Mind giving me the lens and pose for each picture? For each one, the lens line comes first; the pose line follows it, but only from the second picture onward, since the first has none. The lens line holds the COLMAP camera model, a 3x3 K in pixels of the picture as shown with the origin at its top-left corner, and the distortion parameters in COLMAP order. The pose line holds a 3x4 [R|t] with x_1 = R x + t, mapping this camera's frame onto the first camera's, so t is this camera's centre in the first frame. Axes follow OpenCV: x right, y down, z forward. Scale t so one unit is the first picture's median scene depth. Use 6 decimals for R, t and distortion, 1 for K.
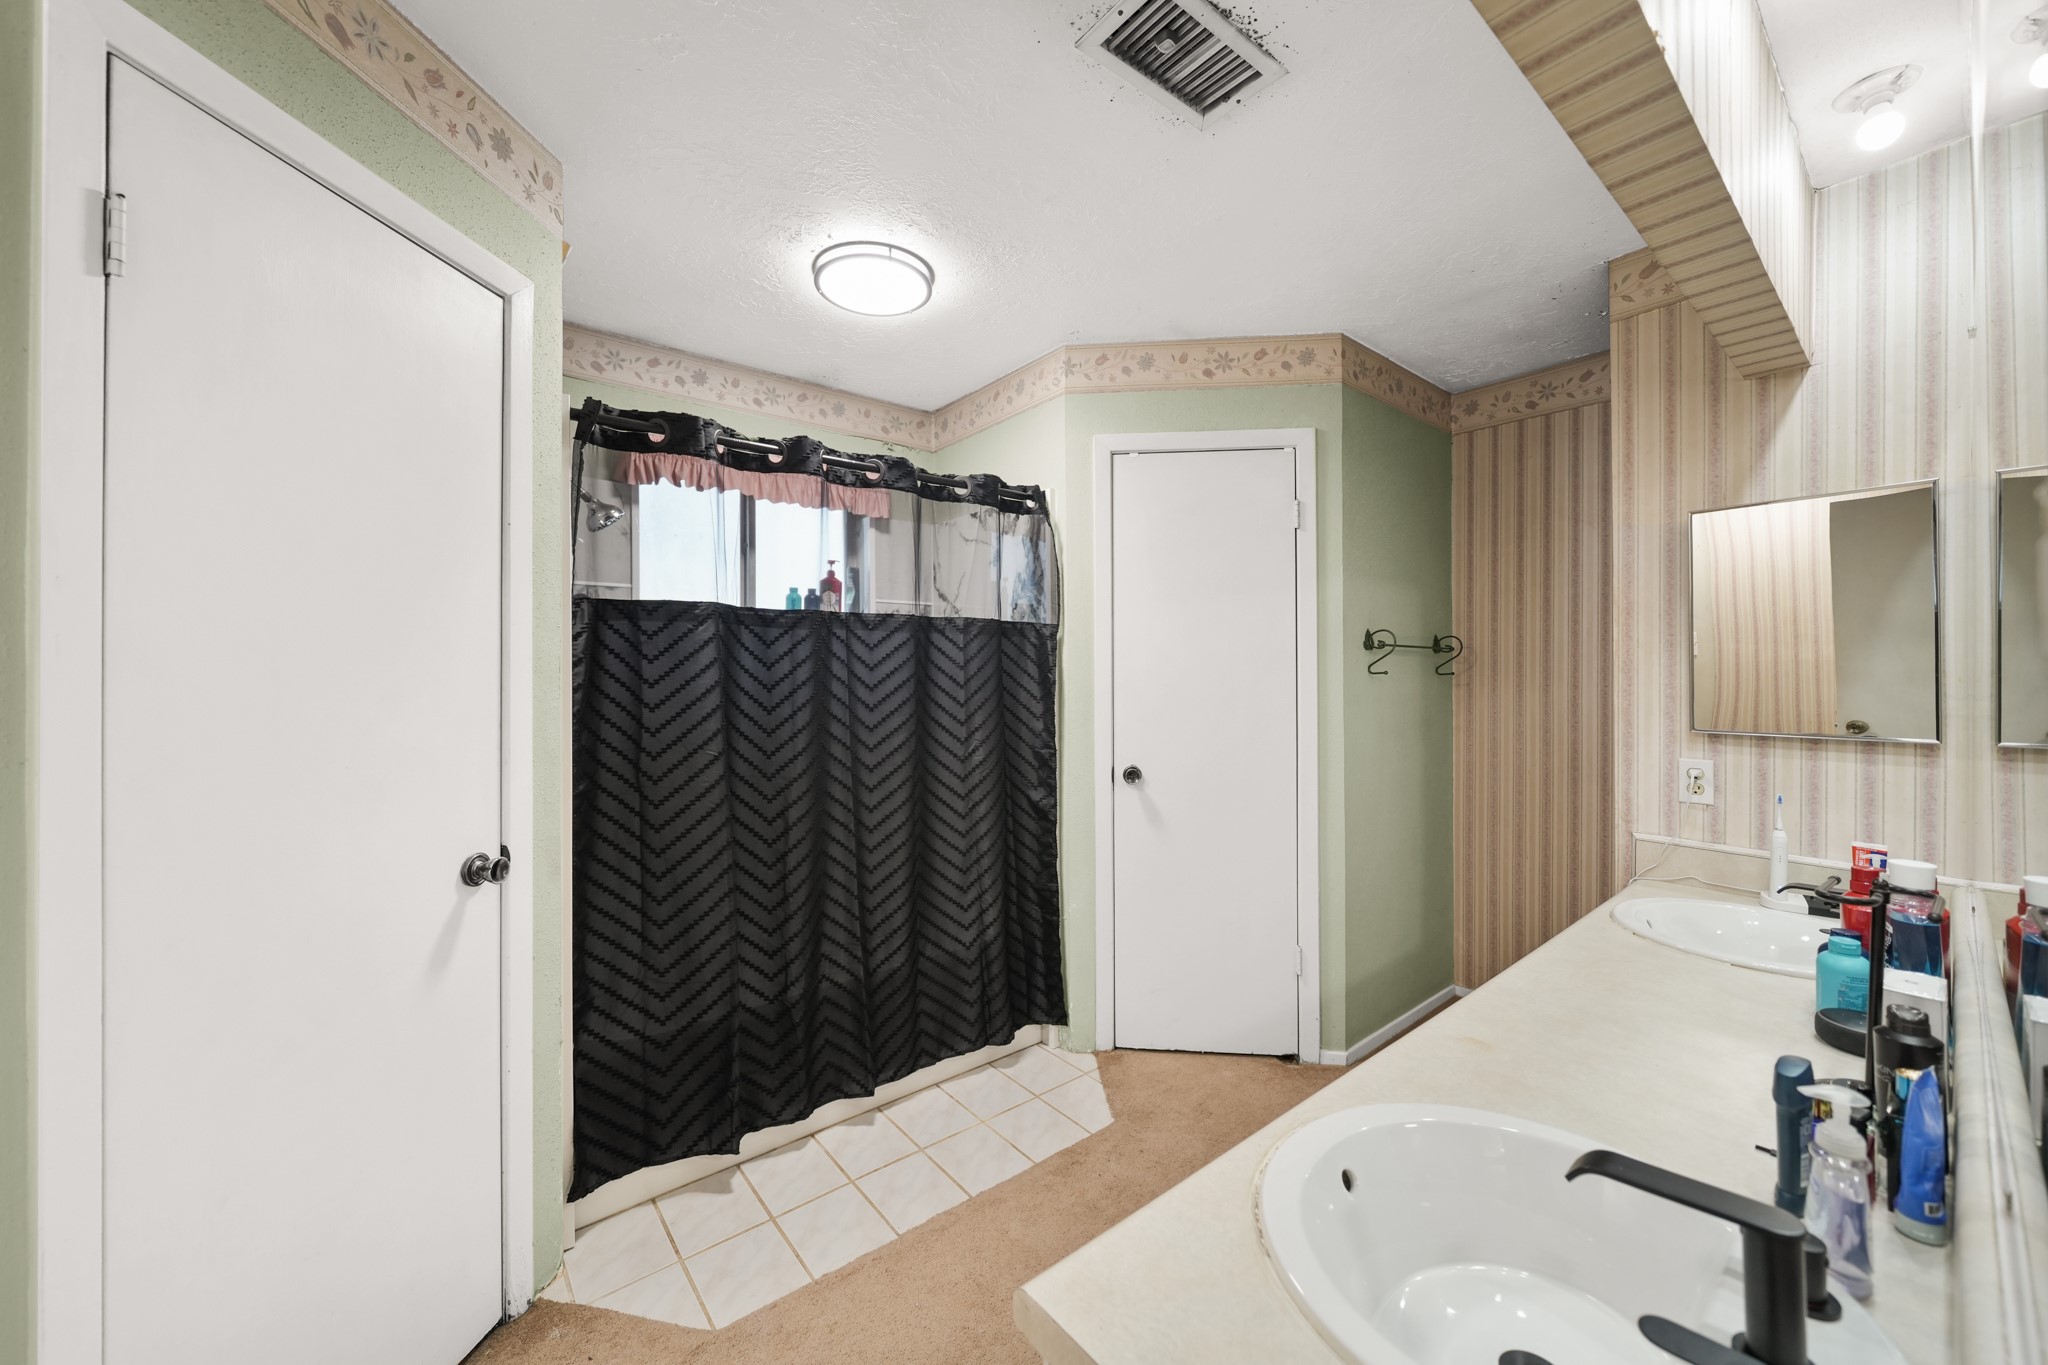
lens RADIAL K [[755.3, 0, 1022.0], [0, 755.3, 671.9], [0, 0, 1]] dist [-0.000911, -0.000053]
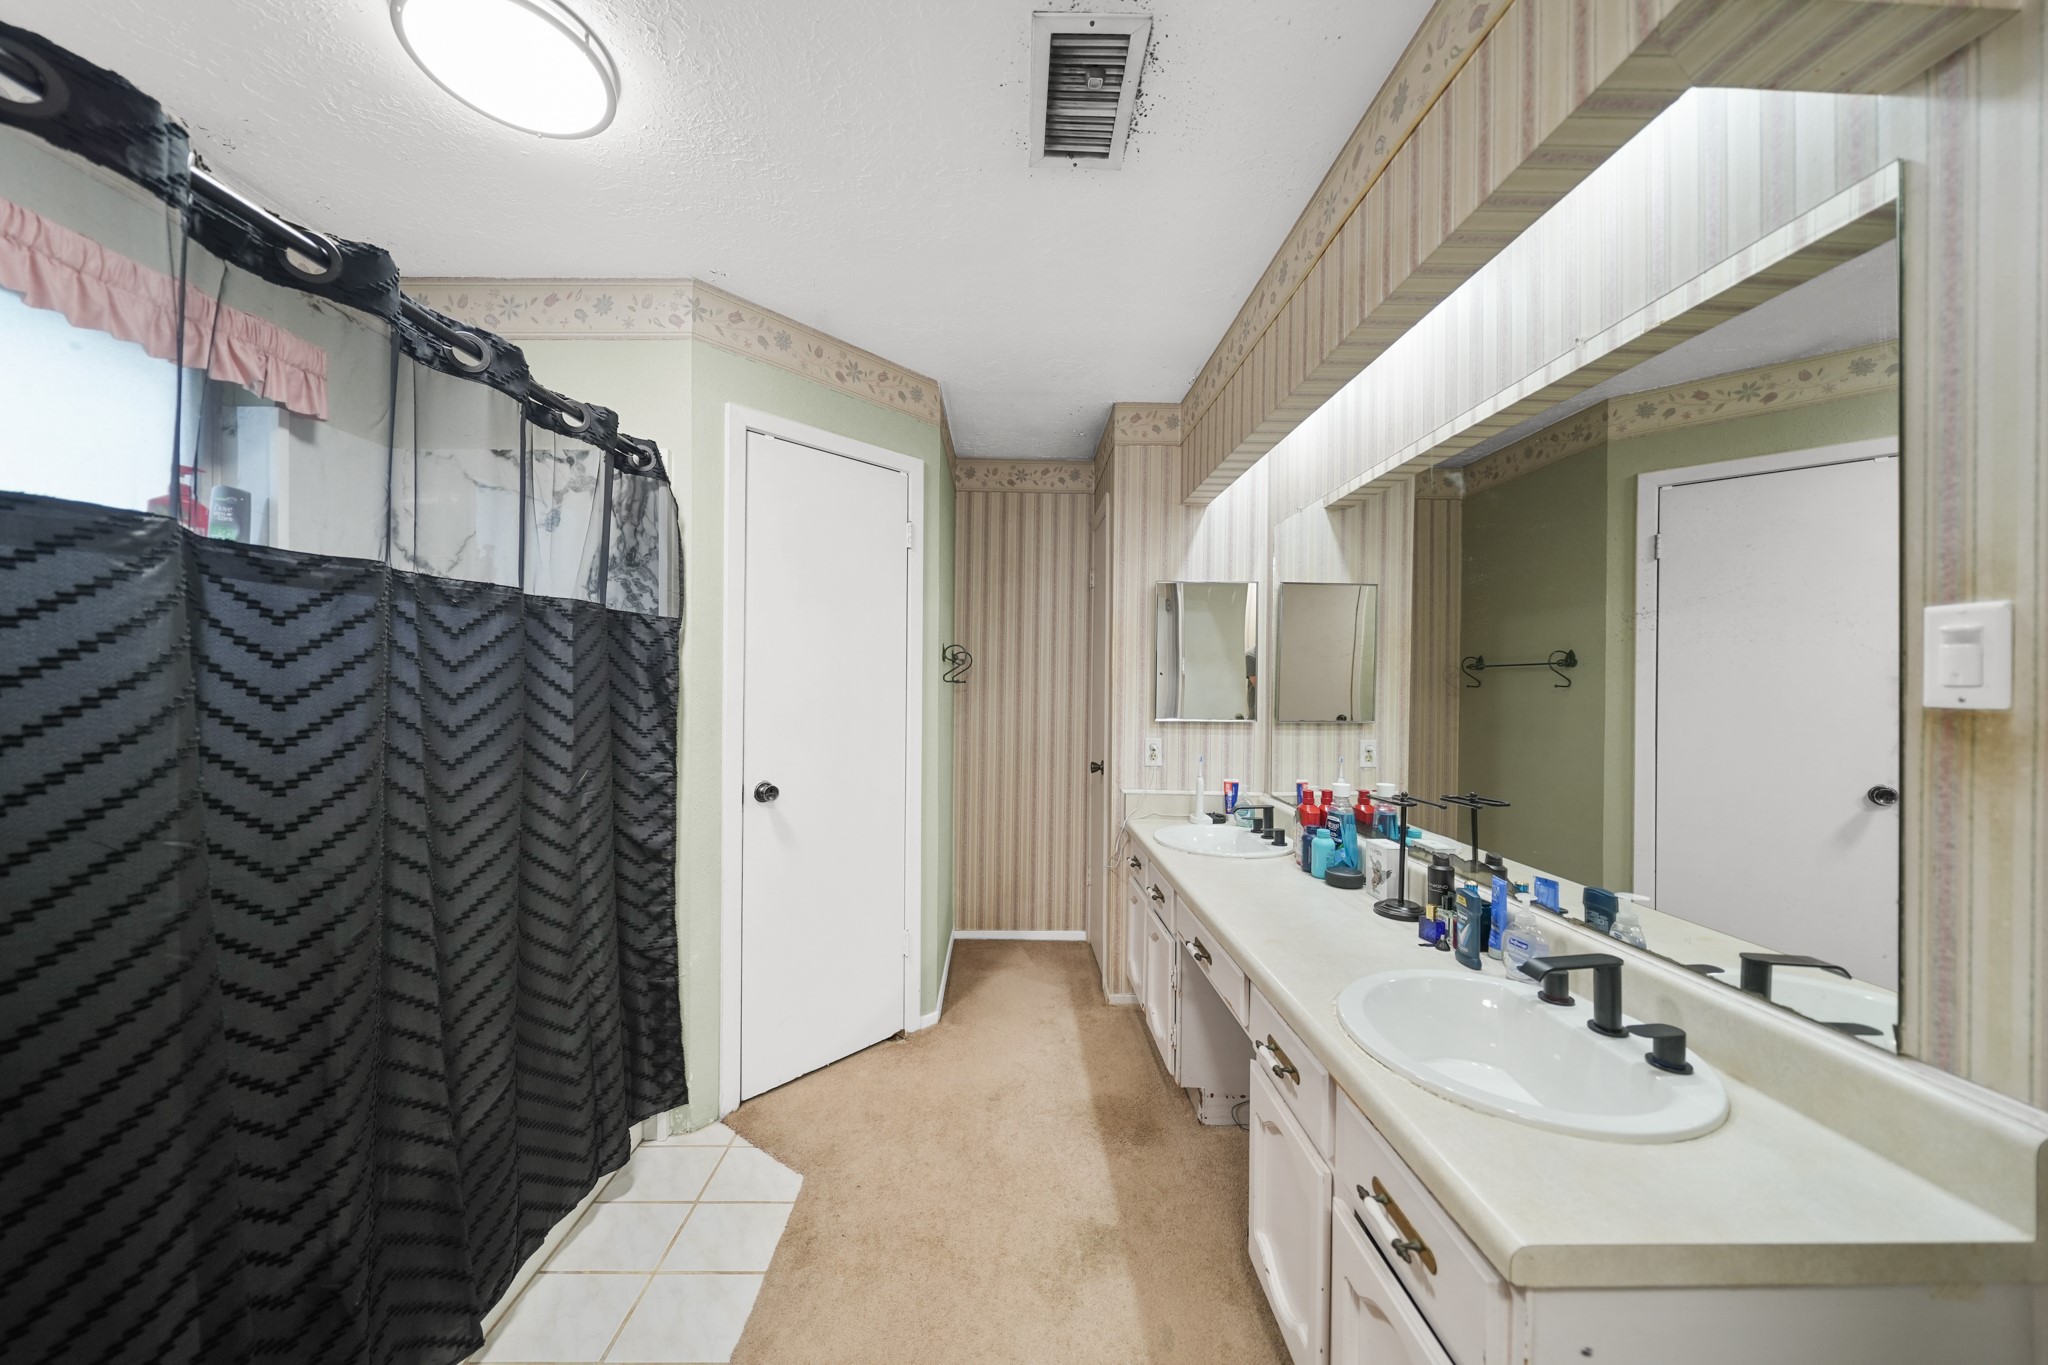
lens RADIAL K [[694.3, 0, 1024.0], [0, 694.3, 682.5], [0, 0, 1]] dist [-0.002317, -0.000159]
pose [[0.611857, 0.006465, 0.790942, -0.335704], [-0.012137, 0.999926, 0.001216, 0.000886], [-0.790876, -0.010344, 0.611889, 0.259553]]
